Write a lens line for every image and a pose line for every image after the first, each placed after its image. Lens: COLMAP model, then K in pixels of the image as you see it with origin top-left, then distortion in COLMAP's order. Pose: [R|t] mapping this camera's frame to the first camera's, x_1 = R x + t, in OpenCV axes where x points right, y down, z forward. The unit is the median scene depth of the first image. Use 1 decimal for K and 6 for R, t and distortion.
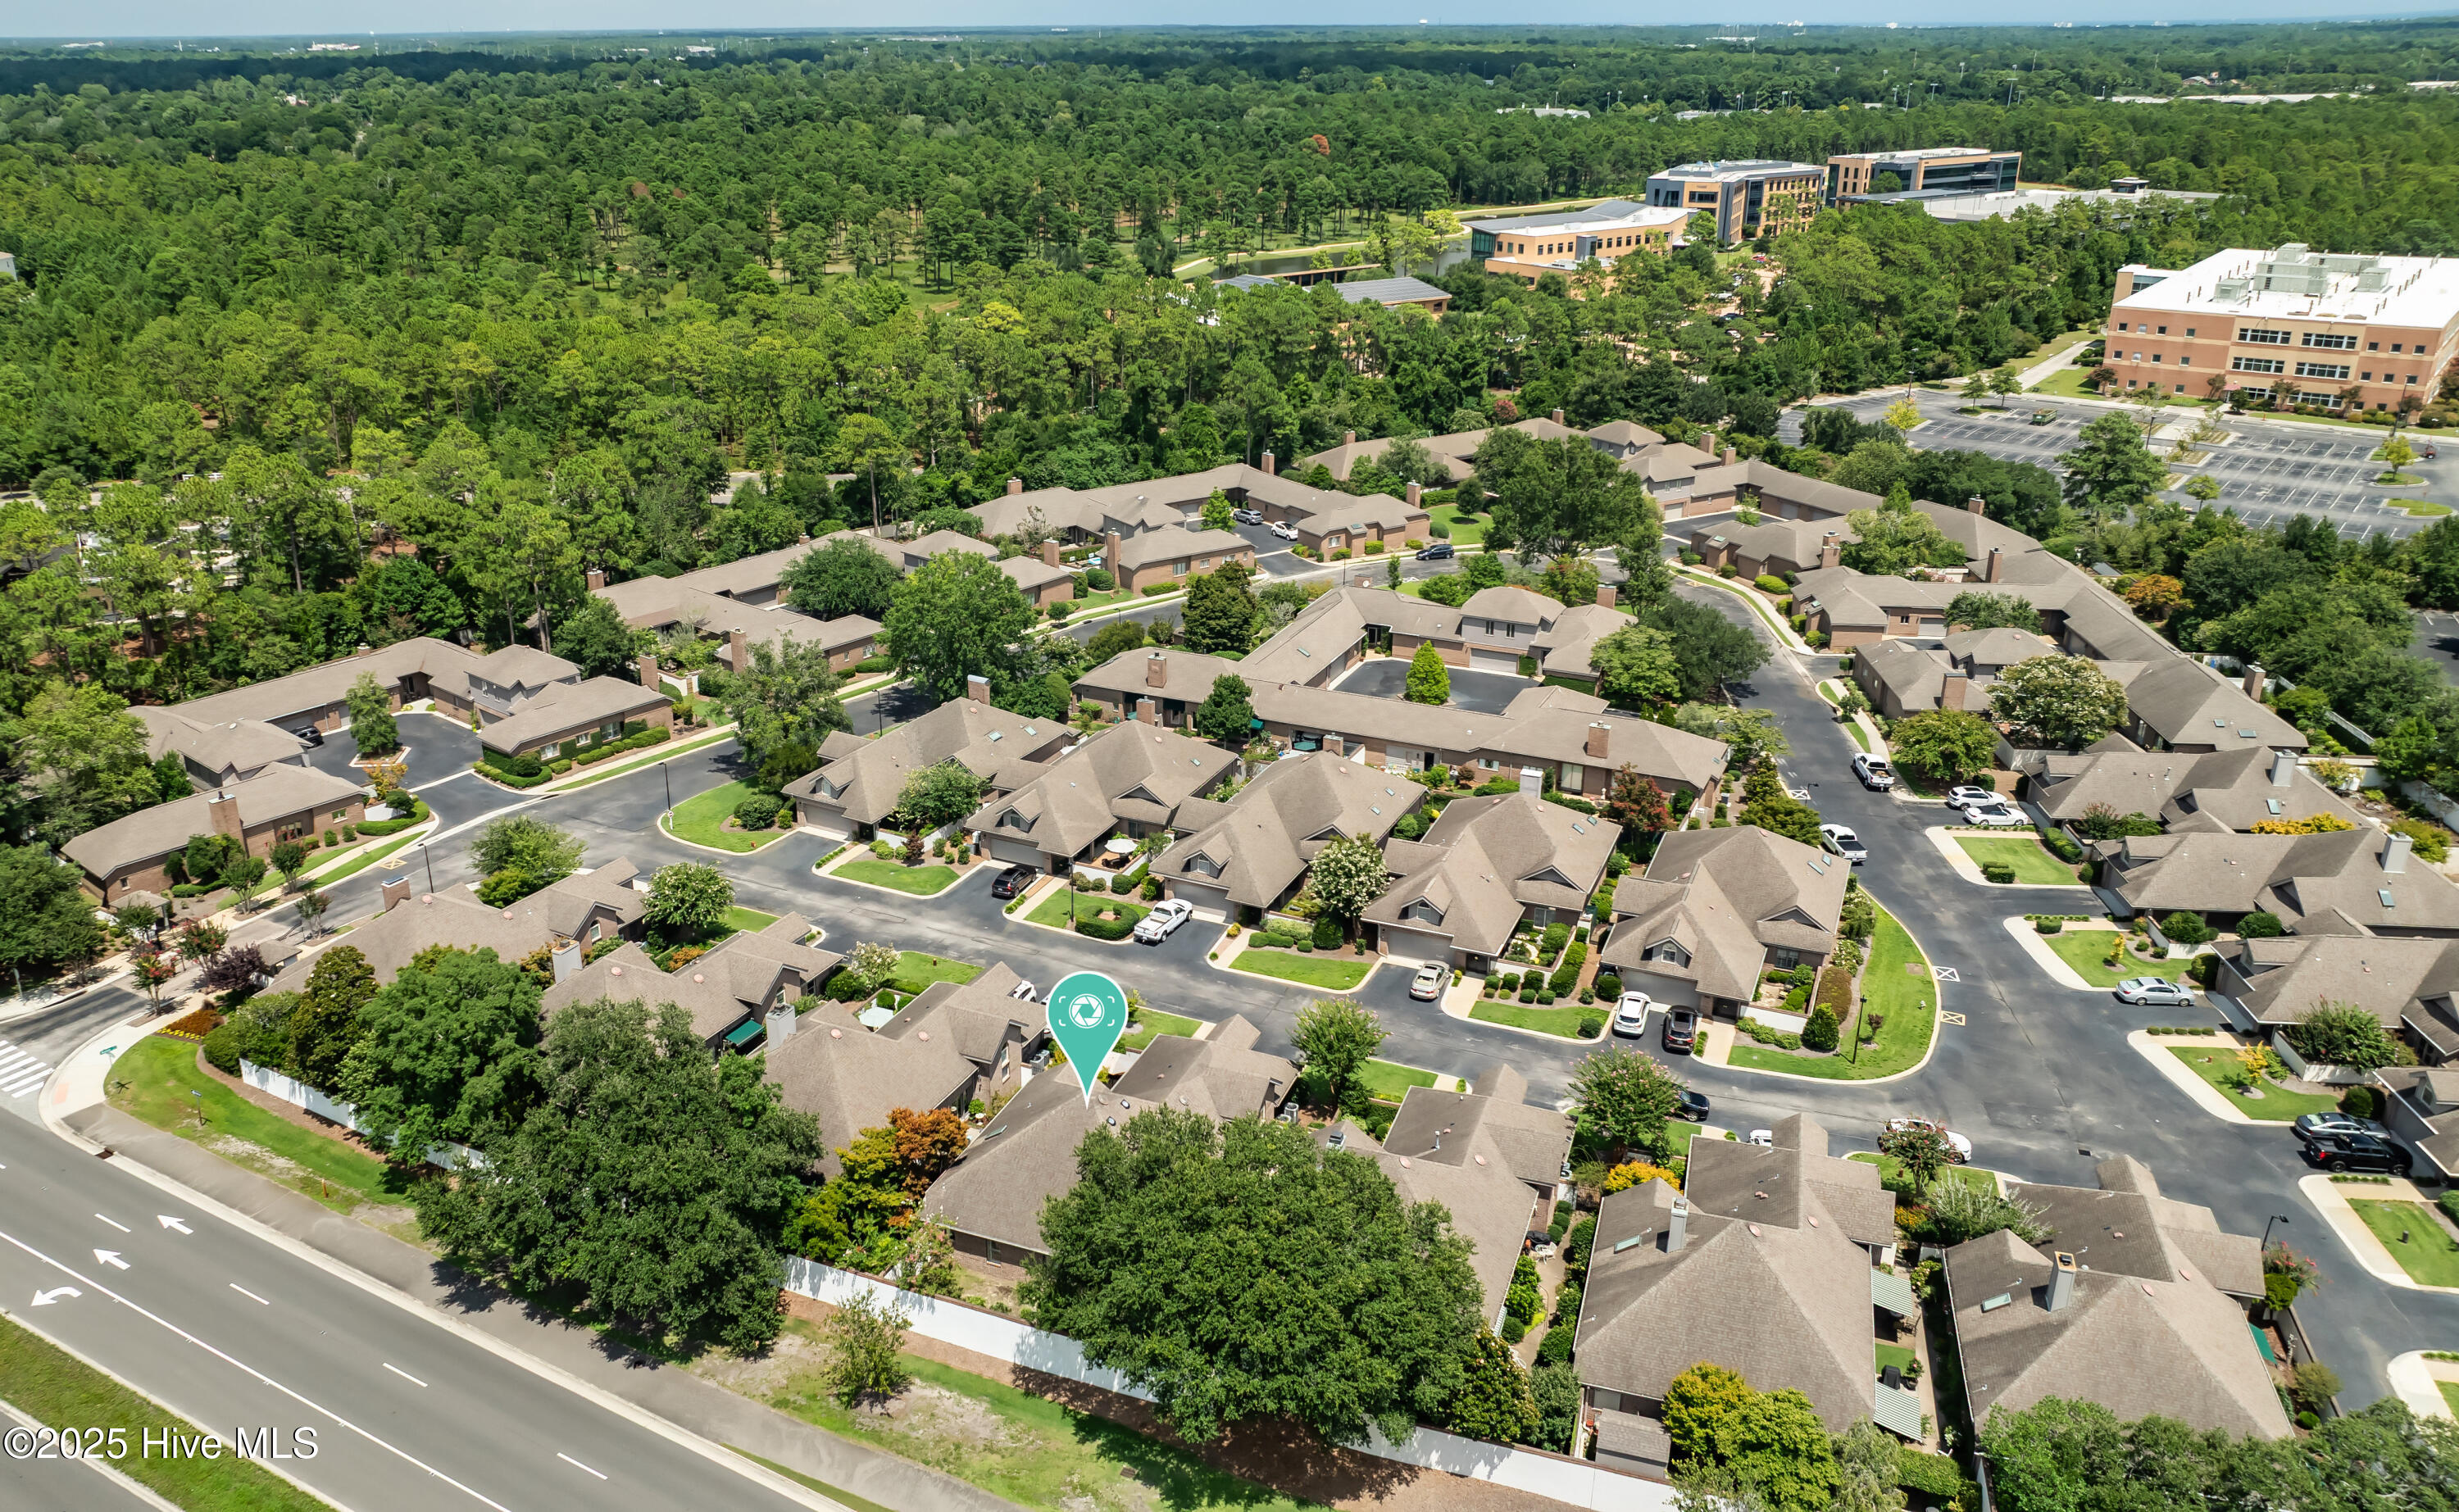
lens RADIAL K [[1903.1, 0, 1109.3], [0, 1903.1, 749.8], [0, 0, 1]] dist [-0.012992, -0.003490]
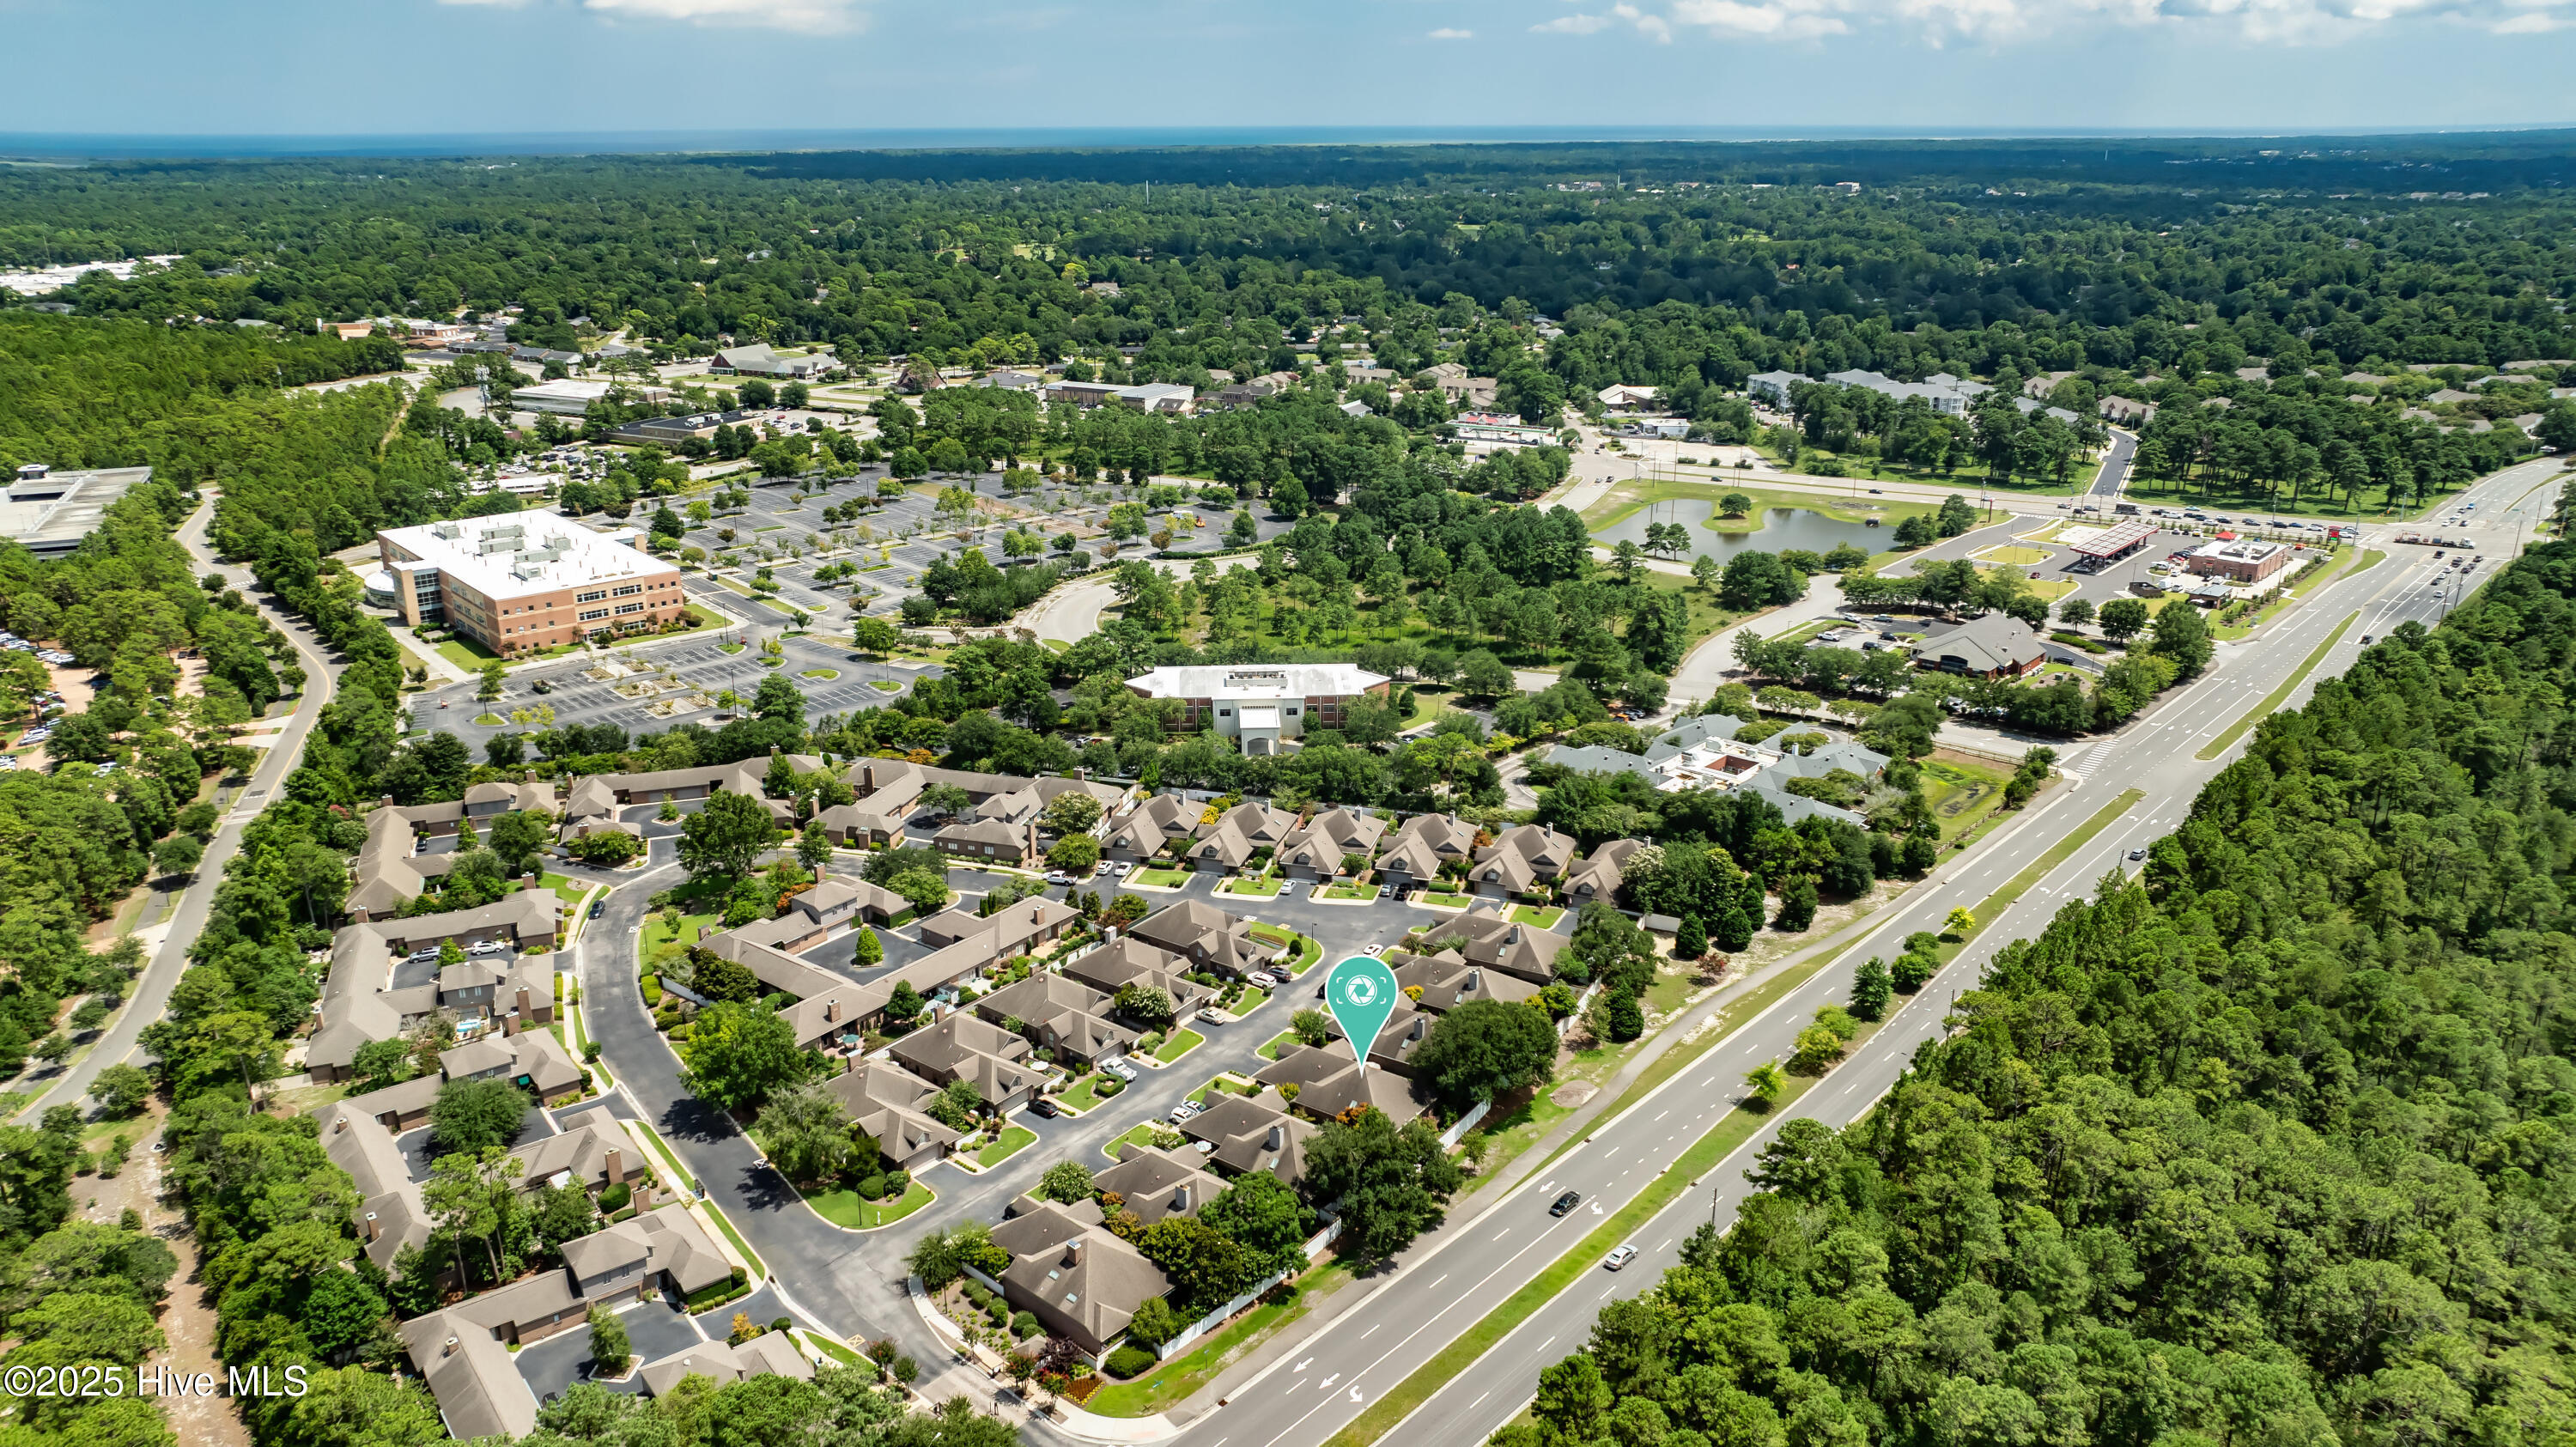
lens RADIAL K [[1844.1, 0, 1270.2], [0, 1844.1, 711.2], [0, 0, 1]] dist [-0.005132, -0.000696]
pose [[0.180949, -0.301587, 0.936110, -1.345346], [0.353627, 0.908117, 0.224213, -0.513935], [-0.917717, 0.290463, 0.270972, 0.217110]]
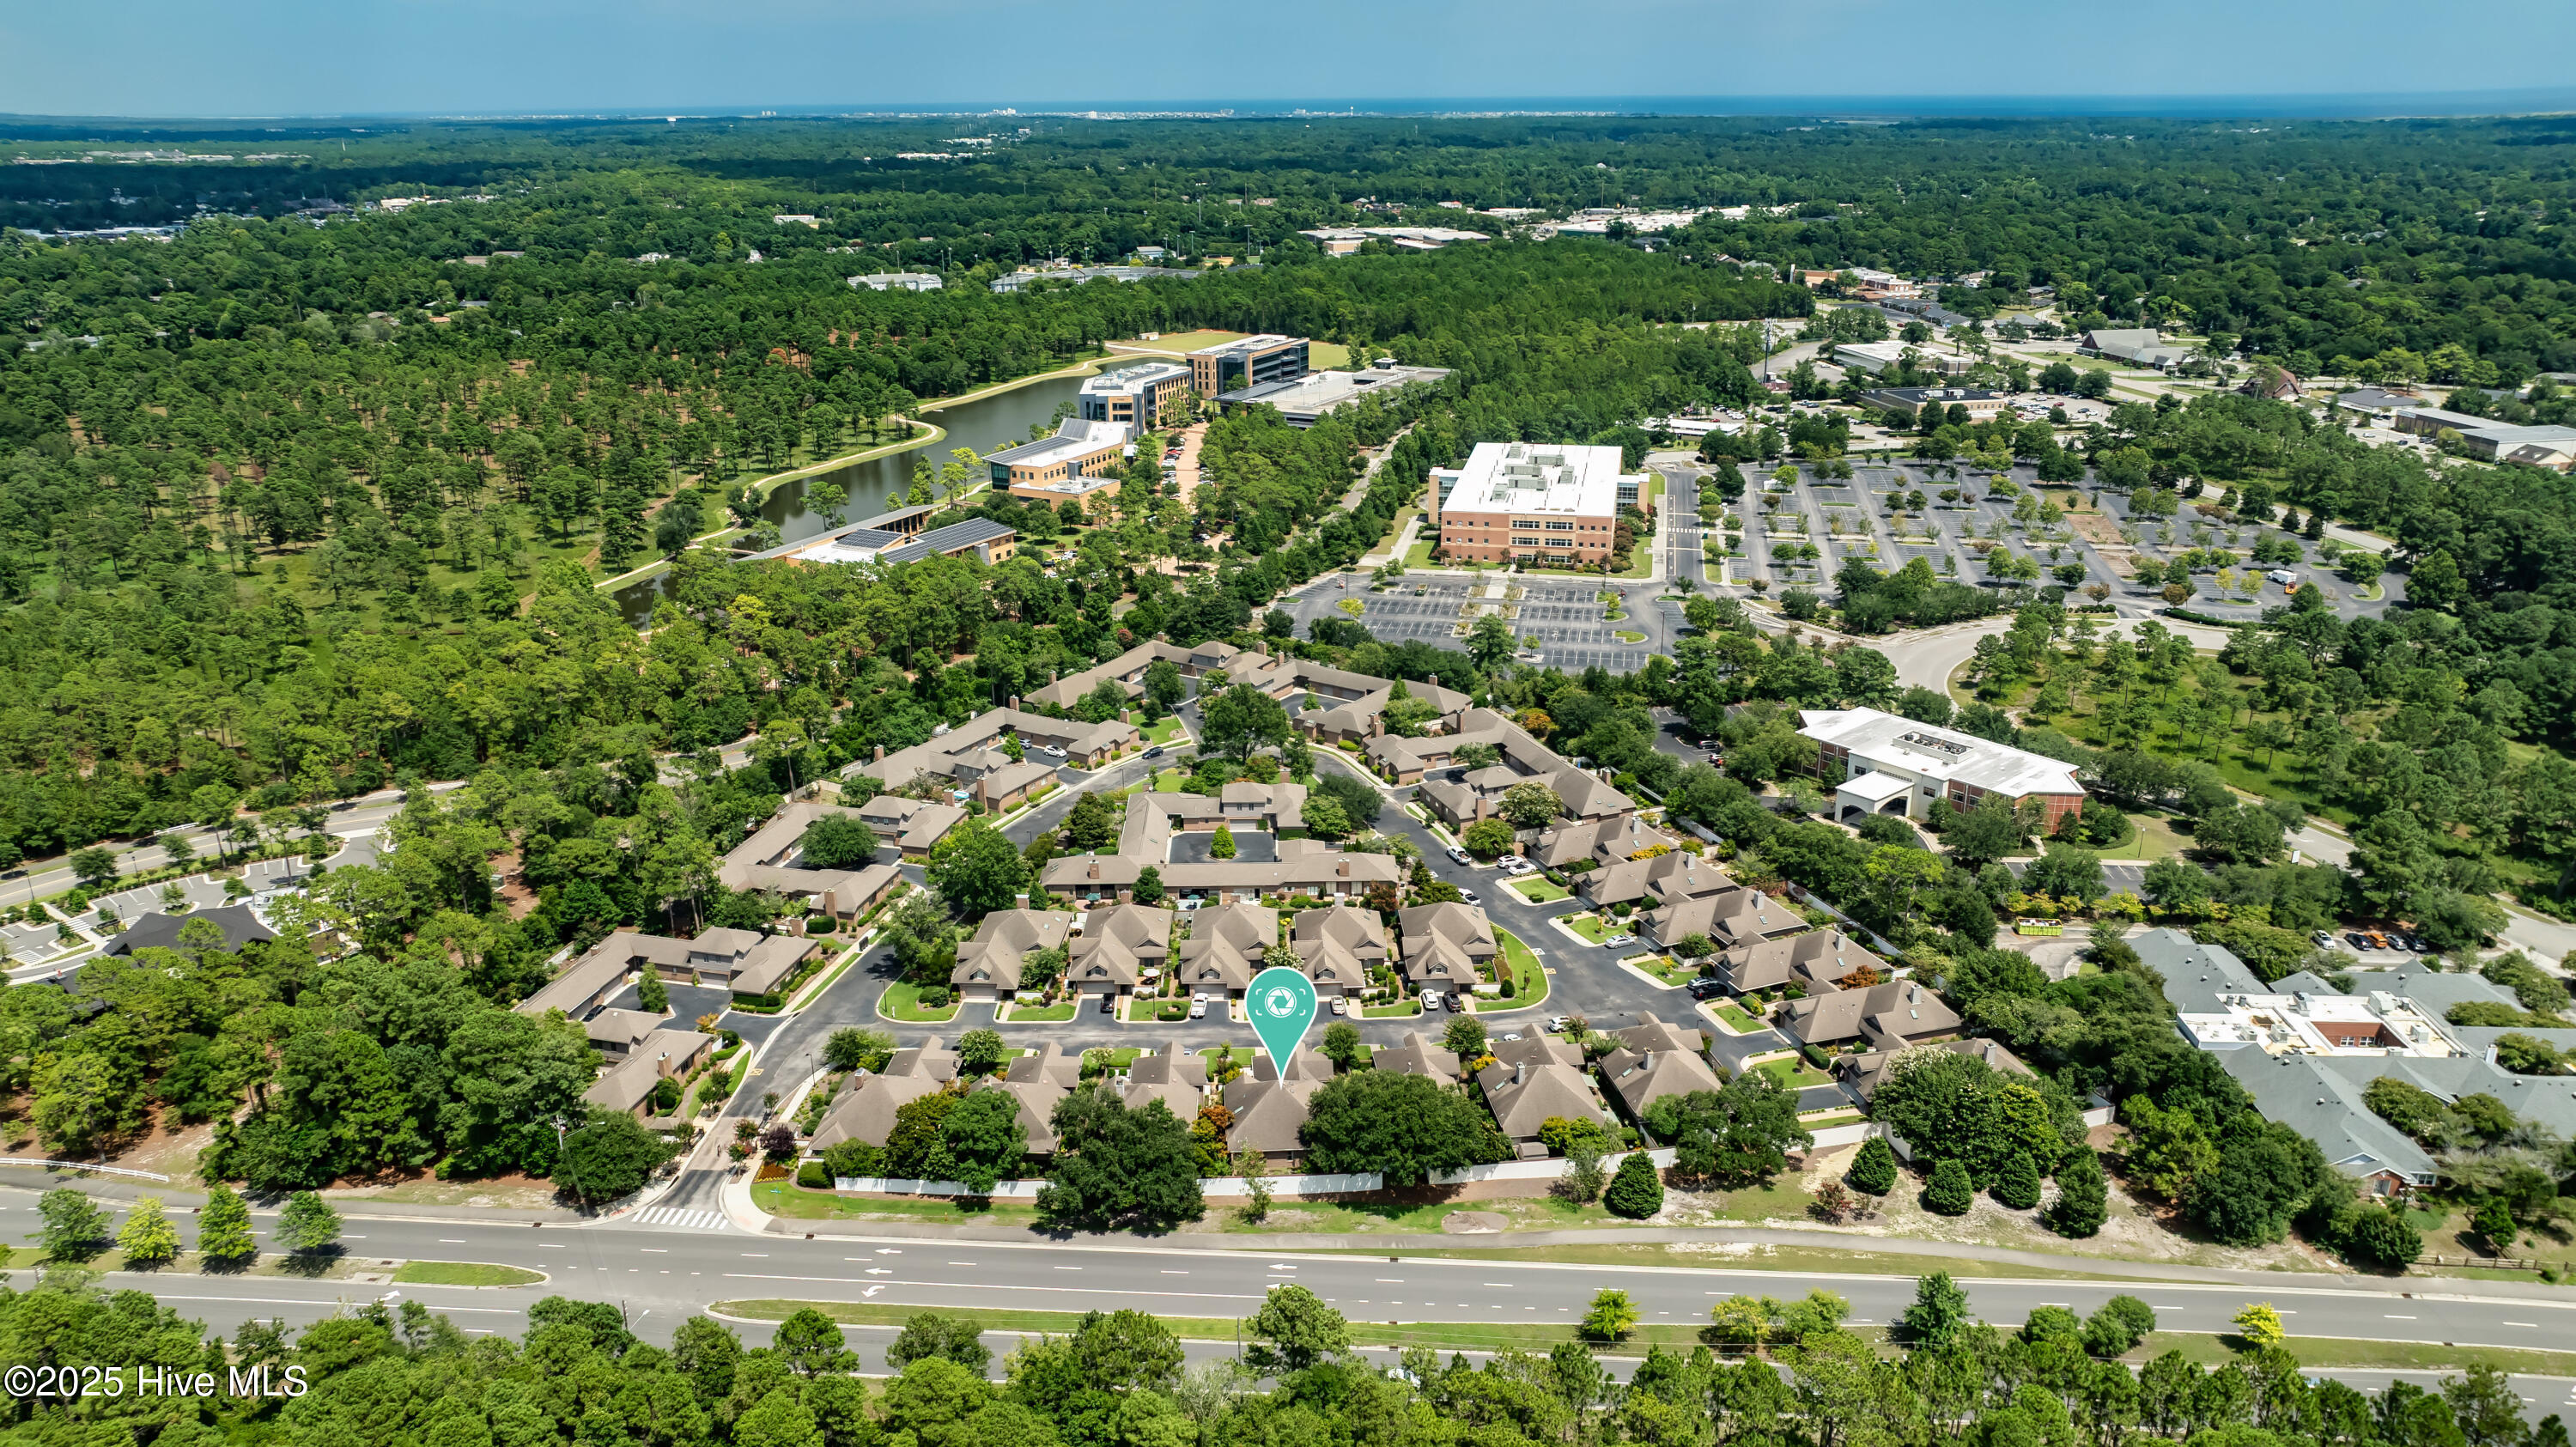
lens RADIAL K [[1844.1, 0, 1270.2], [0, 1844.1, 711.2], [0, 0, 1]] dist [-0.005132, -0.000696]
pose [[0.891075, -0.150451, 0.428195, -0.587352], [0.167497, 0.985870, -0.002165, -0.168895], [-0.421819, 0.073650, 0.903684, -0.683876]]
